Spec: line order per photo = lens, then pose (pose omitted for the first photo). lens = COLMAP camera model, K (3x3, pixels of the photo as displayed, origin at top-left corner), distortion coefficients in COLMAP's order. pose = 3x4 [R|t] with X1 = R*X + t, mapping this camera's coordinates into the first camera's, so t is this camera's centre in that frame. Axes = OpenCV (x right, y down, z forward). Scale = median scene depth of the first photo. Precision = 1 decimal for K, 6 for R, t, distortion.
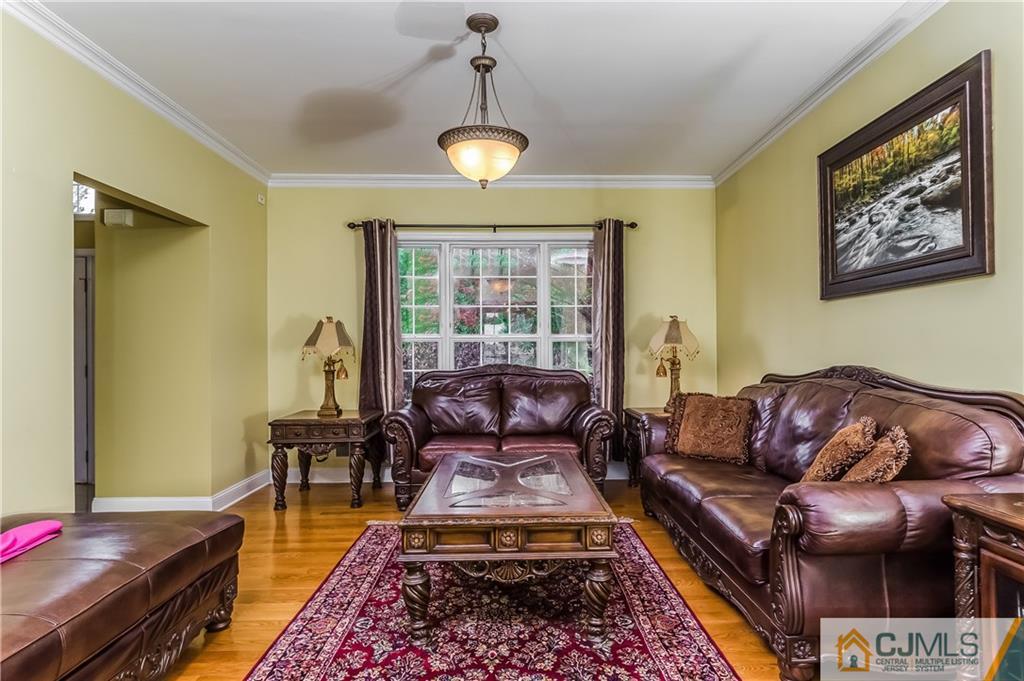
lens RADIAL K [[553.3, 0, 520.2], [0, 553.3, 345.6], [0, 0, 1]] dist [0.003768, -0.003799]
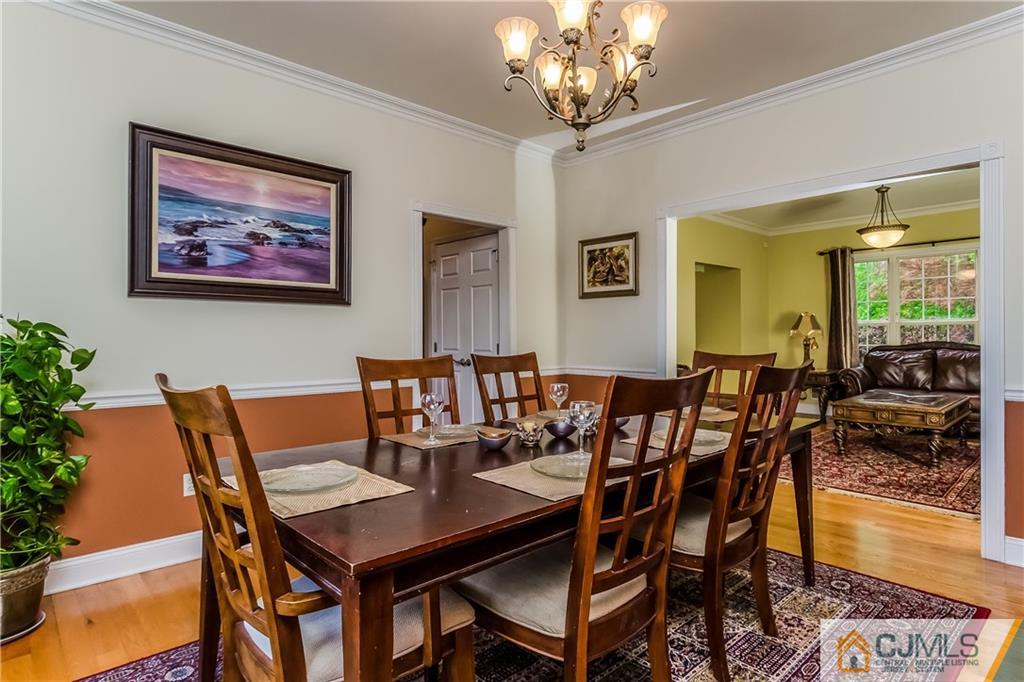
lens RADIAL K [[553.3, 0, 516.4], [0, 553.3, 334.4], [0, 0, 1]] dist [0.003768, -0.003799]
pose [[0.672398, -0.000985, -0.740189, 0.507695], [0.014245, 0.999831, 0.011610, -0.026143], [0.740052, -0.018350, 0.672299, -1.295400]]
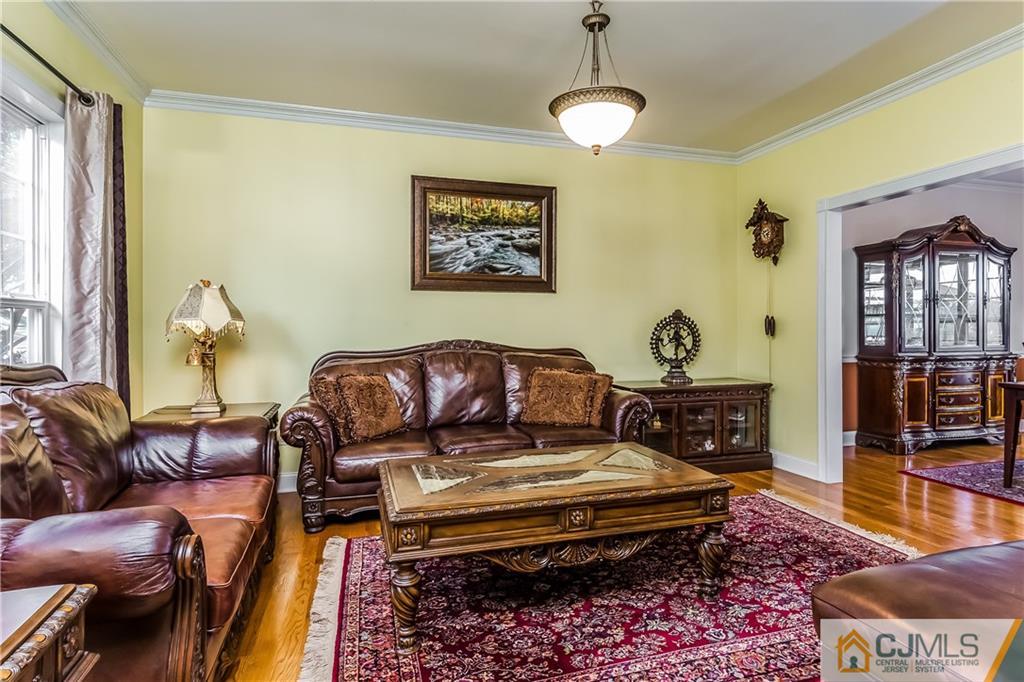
lens RADIAL K [[553.3, 0, 514.6], [0, 553.3, 332.0], [0, 0, 1]] dist [0.003768, -0.003799]
pose [[-0.260321, -0.004722, 0.965510, -0.903350], [-0.012723, 0.999918, 0.001460, 0.014402], [-0.965438, -0.011904, -0.260360, 1.326391]]
